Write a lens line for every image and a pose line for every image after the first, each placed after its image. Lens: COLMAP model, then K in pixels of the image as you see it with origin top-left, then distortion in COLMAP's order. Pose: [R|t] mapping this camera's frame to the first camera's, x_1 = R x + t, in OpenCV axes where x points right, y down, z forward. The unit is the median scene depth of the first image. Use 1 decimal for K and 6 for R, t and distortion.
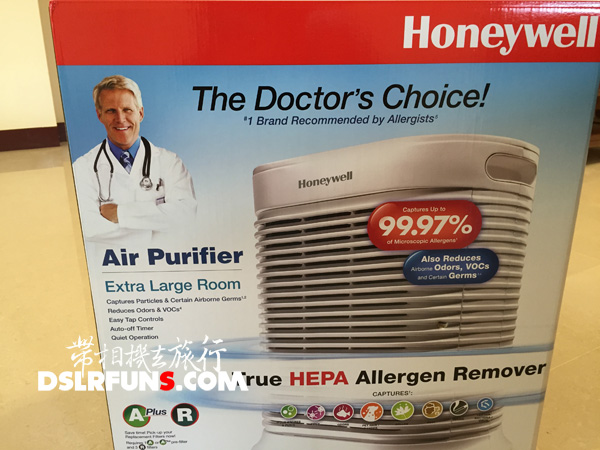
lens RADIAL K [[517.6, 0, 300.0], [0, 517.6, 225.0], [0, 0, 1]] dist [0.082804, -0.117891]
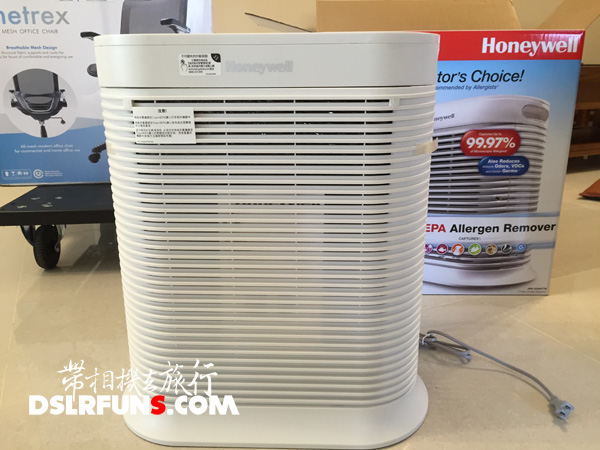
lens RADIAL K [[517.6, 0, 300.0], [0, 517.6, 225.0], [0, 0, 1]] dist [0.082804, -0.117891]
pose [[0.997331, 0.020101, -0.070187, -0.326657], [-0.023272, 0.998731, -0.044657, 0.409205], [0.069200, 0.046172, 0.996534, -0.986695]]
